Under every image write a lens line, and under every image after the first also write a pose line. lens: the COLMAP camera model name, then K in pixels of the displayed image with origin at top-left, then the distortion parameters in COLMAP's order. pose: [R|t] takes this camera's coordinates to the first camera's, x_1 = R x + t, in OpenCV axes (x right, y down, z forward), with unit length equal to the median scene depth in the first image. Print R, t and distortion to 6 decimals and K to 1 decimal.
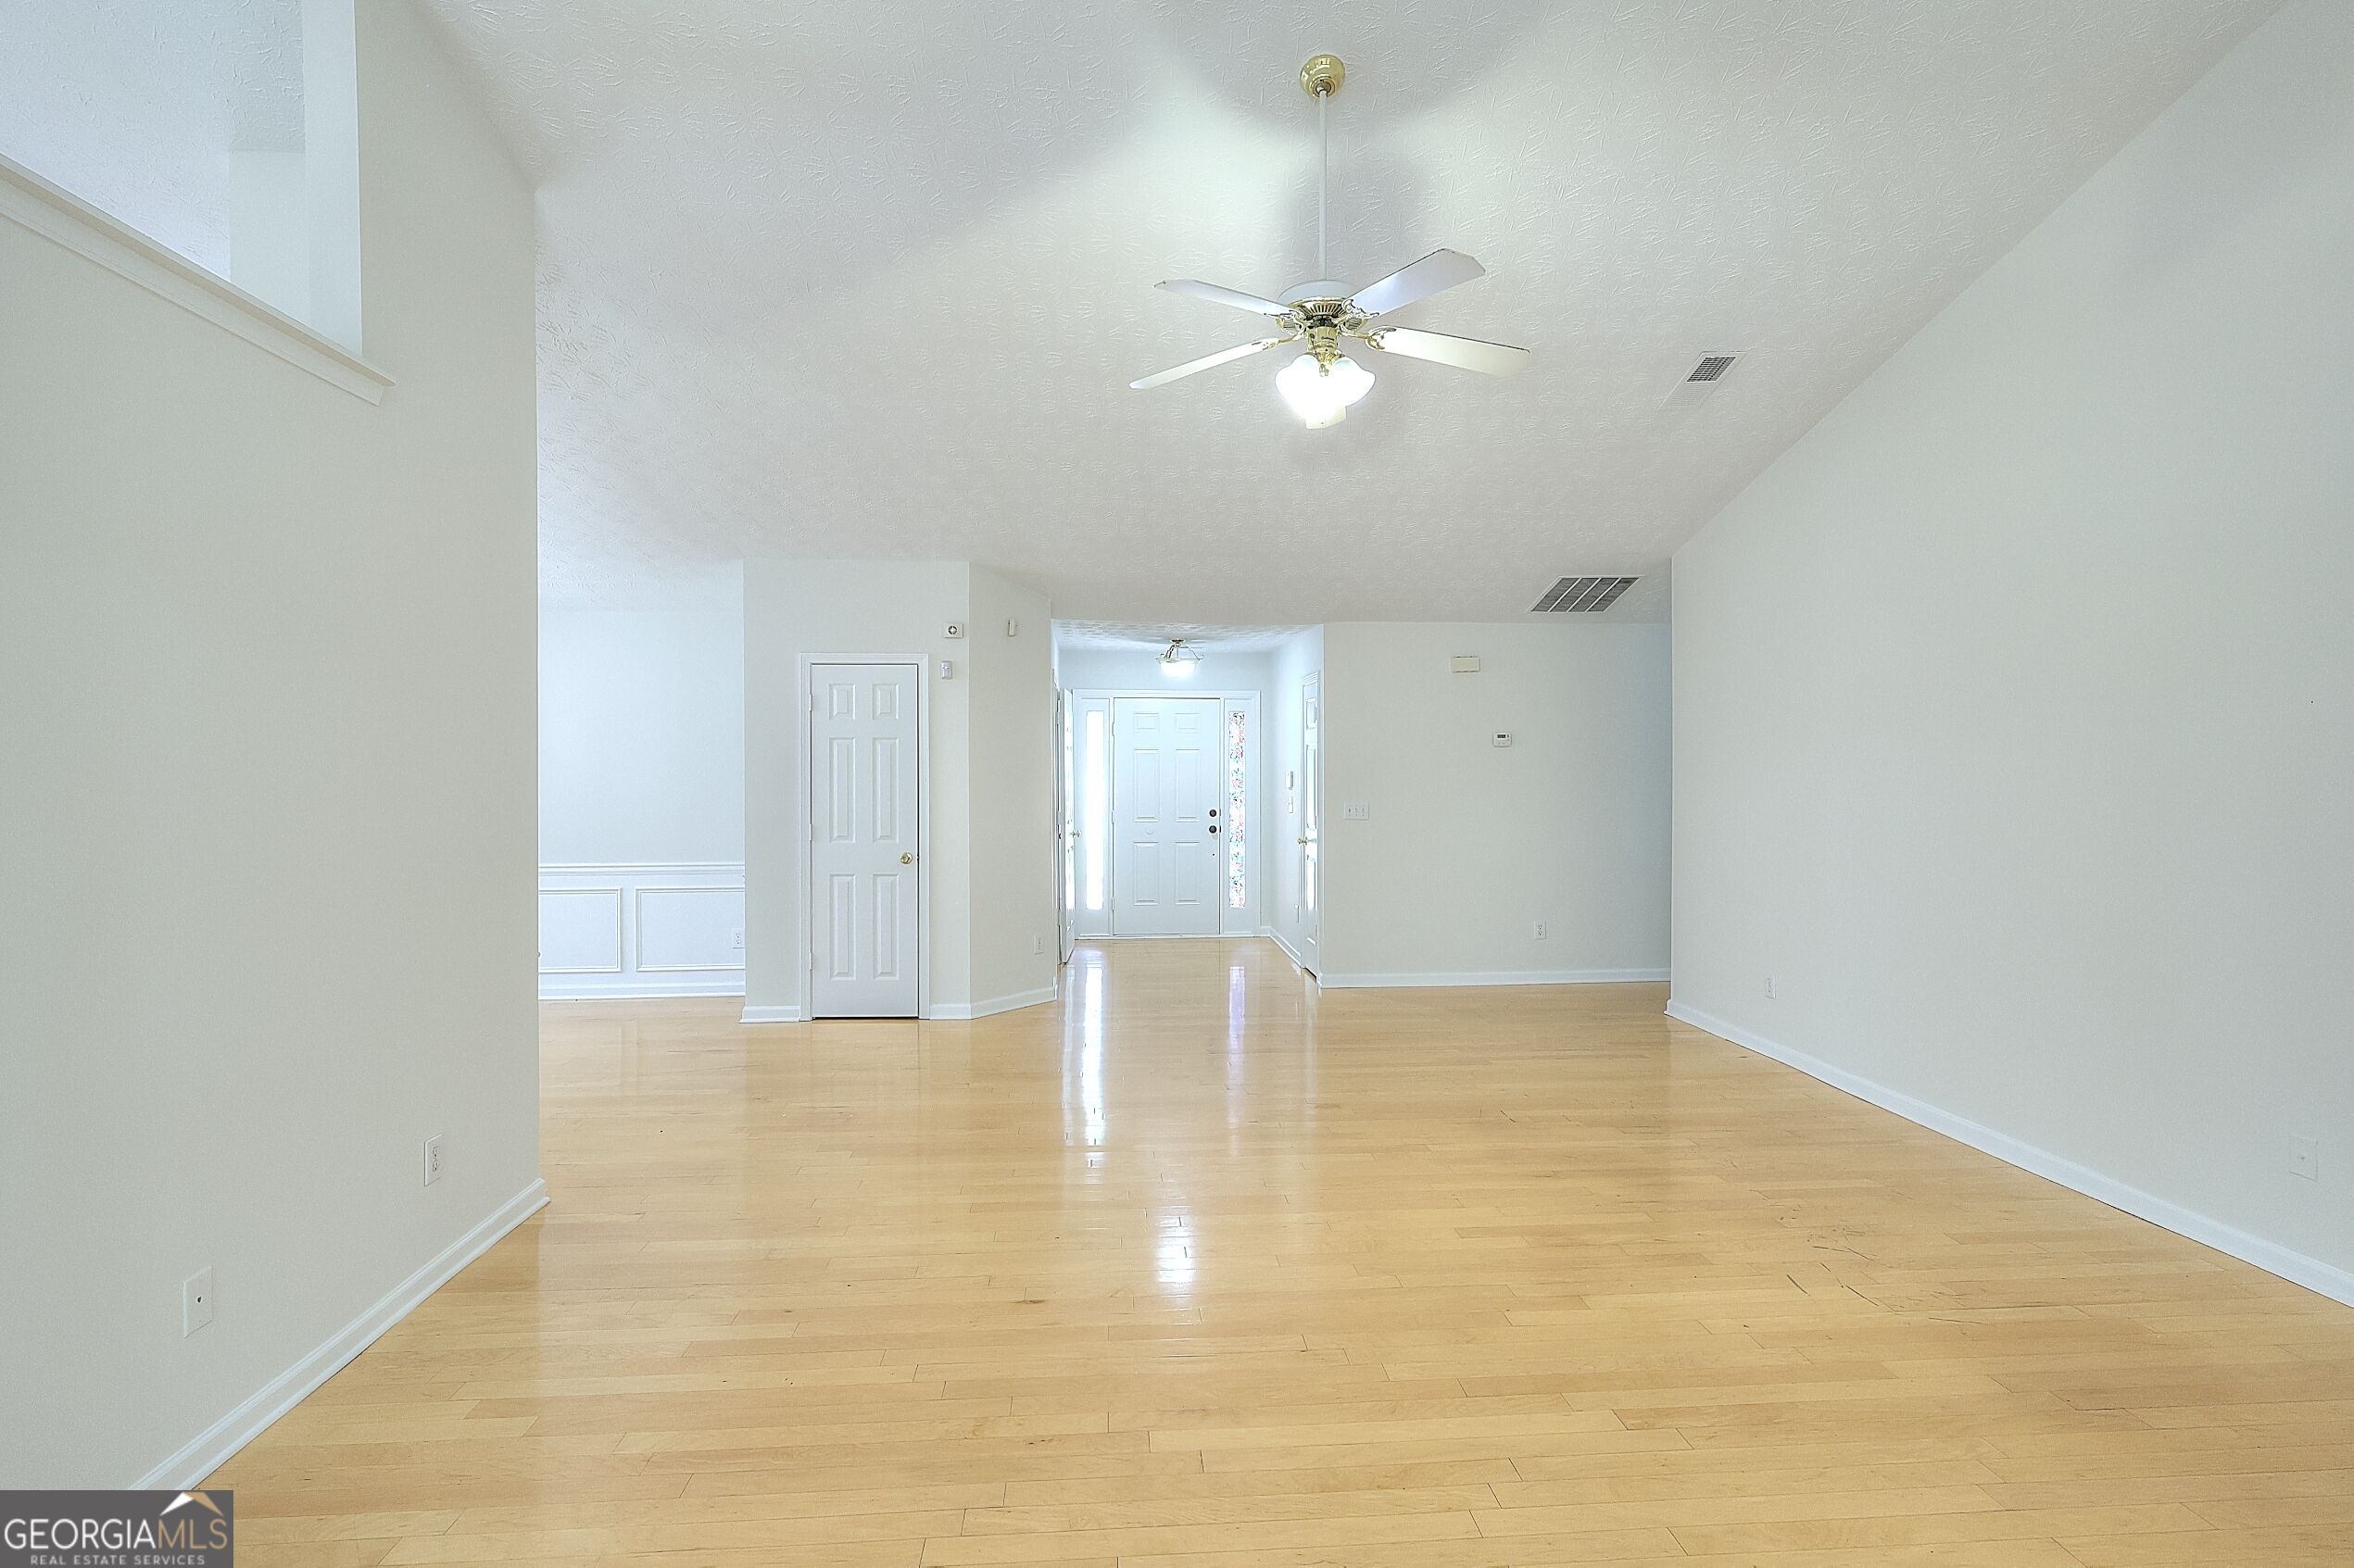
lens RADIAL K [[1093.9, 0, 1177.9], [0, 1093.9, 764.9], [0, 0, 1]] dist [-0.003615, -0.000464]
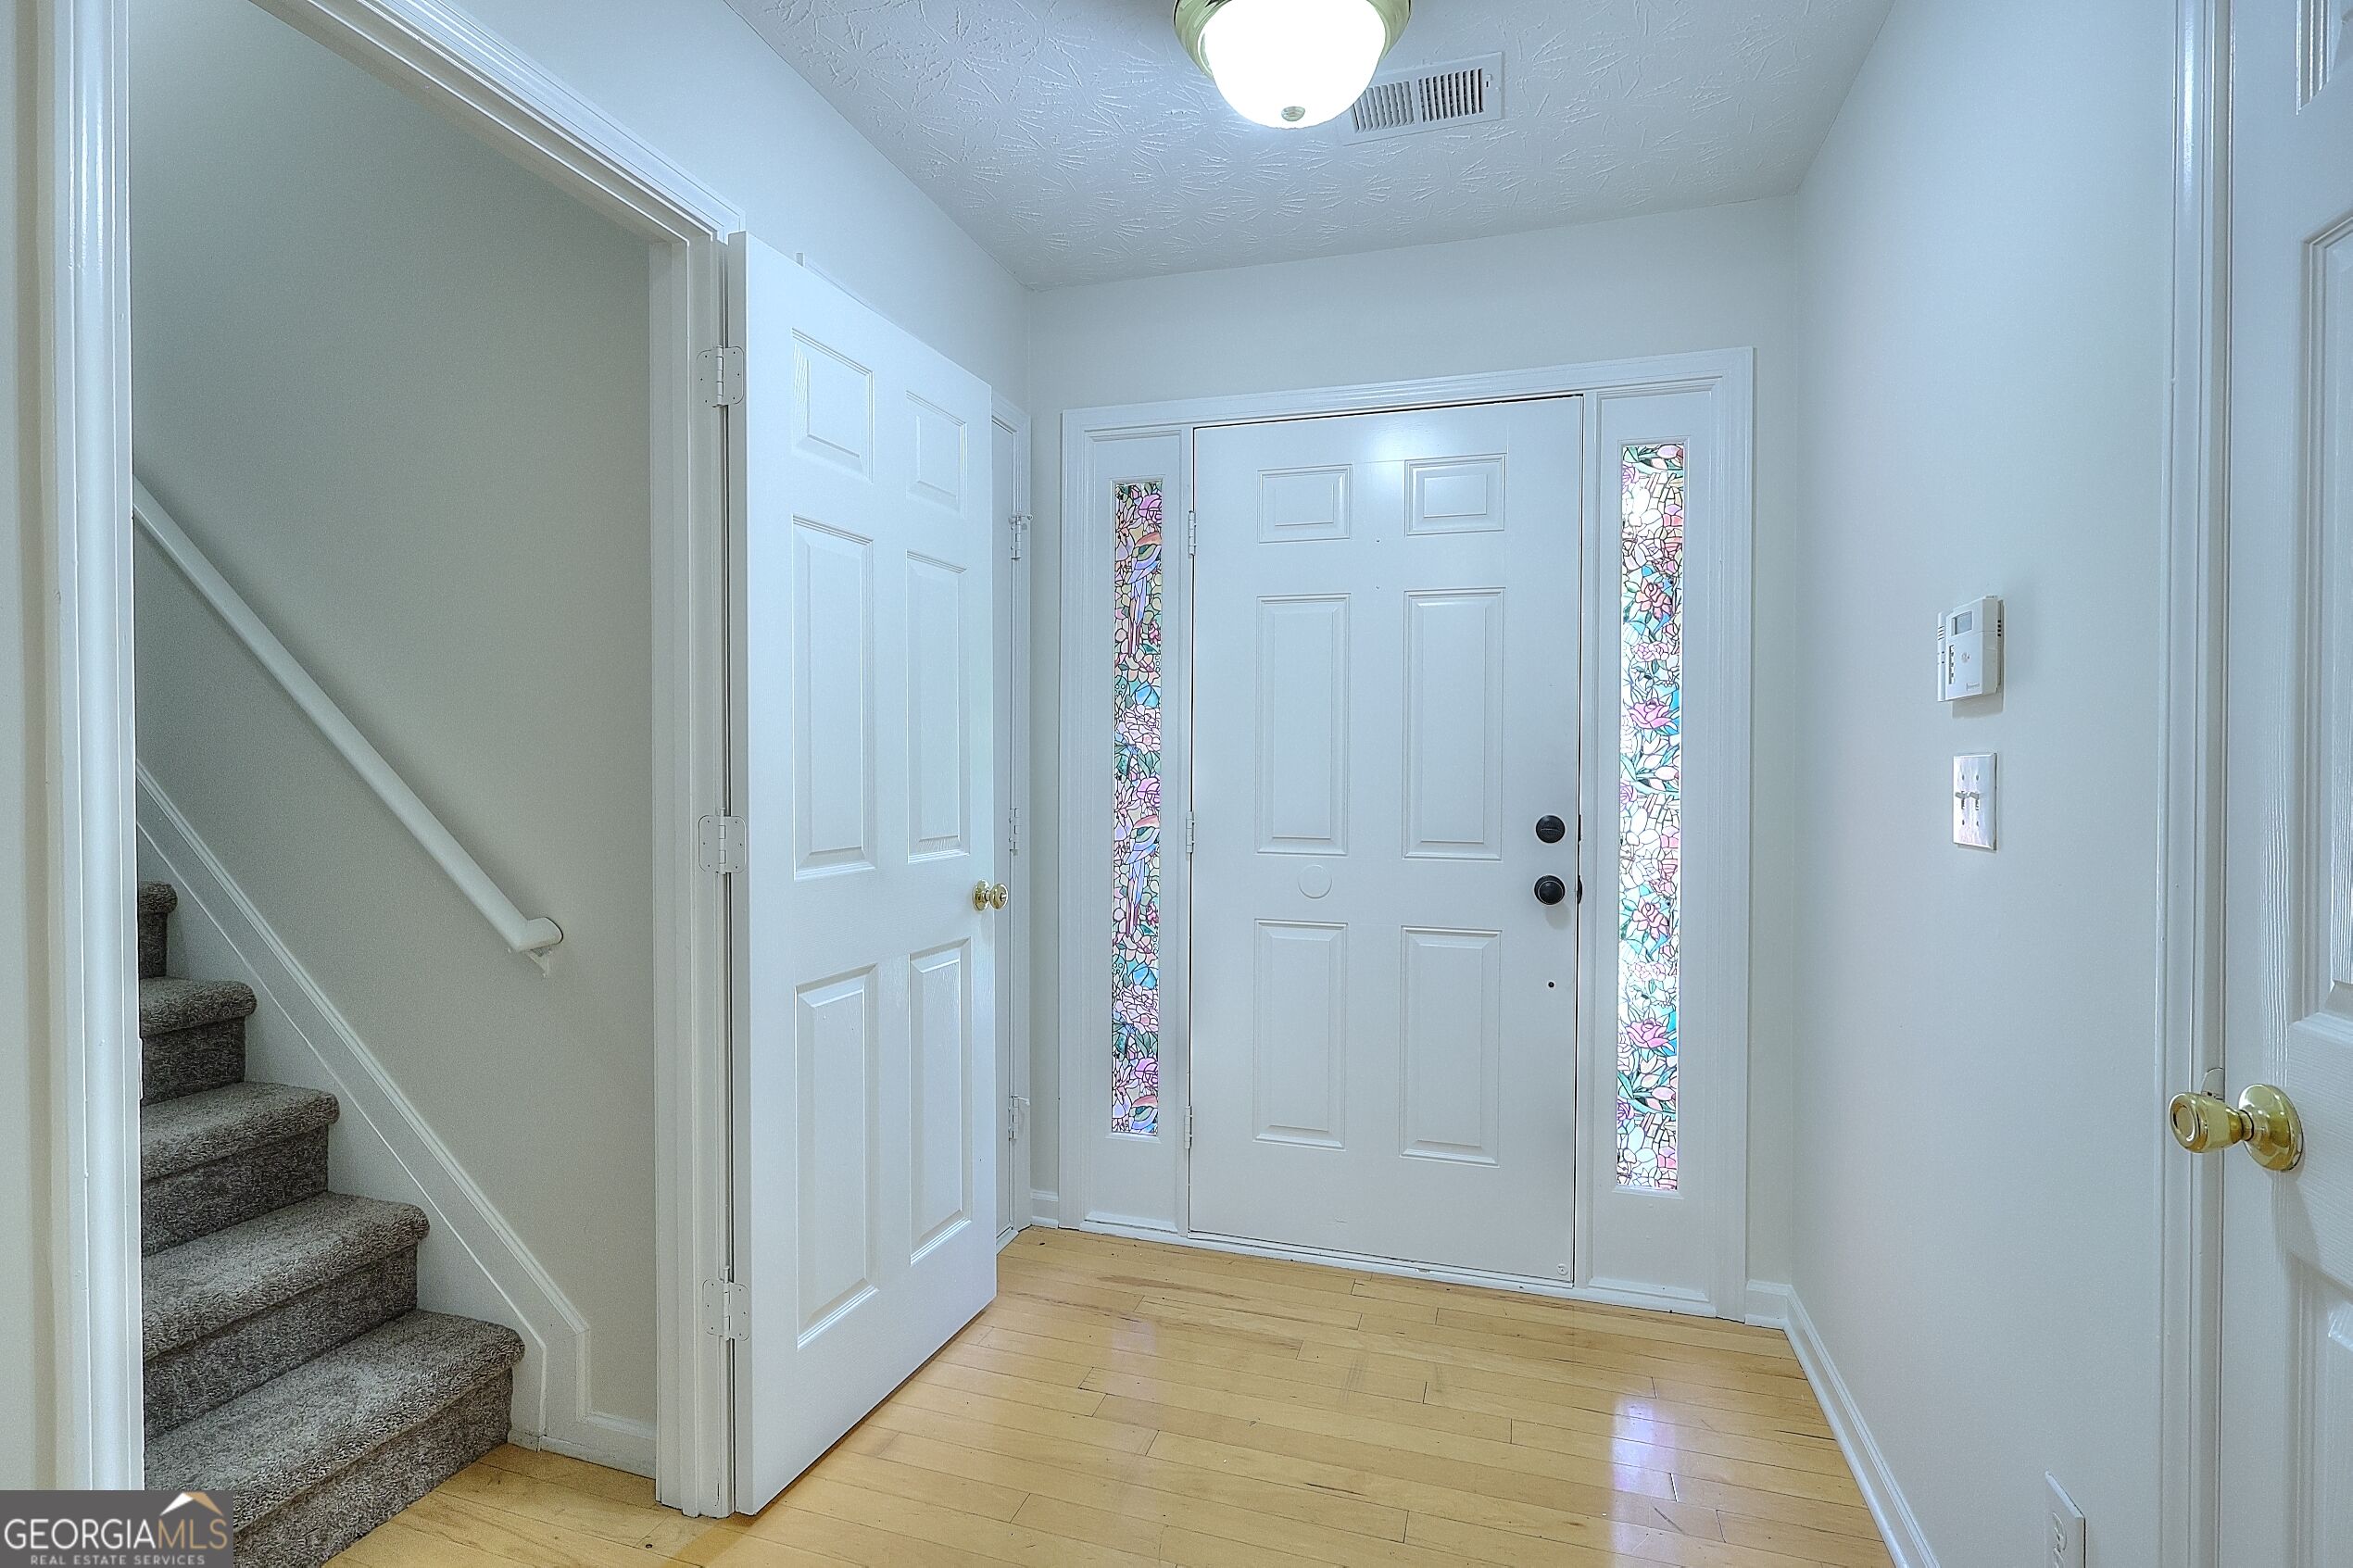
lens RADIAL K [[1090.1, 0, 1178.8], [0, 1090.1, 770.4], [0, 0, 1]] dist [-0.001214, -0.000167]
pose [[0.929282, 0.004756, -0.369339, 0.046031], [0.000264, 0.999908, 0.013541, 0.026090], [0.369370, -0.012681, 0.929196, 0.720127]]
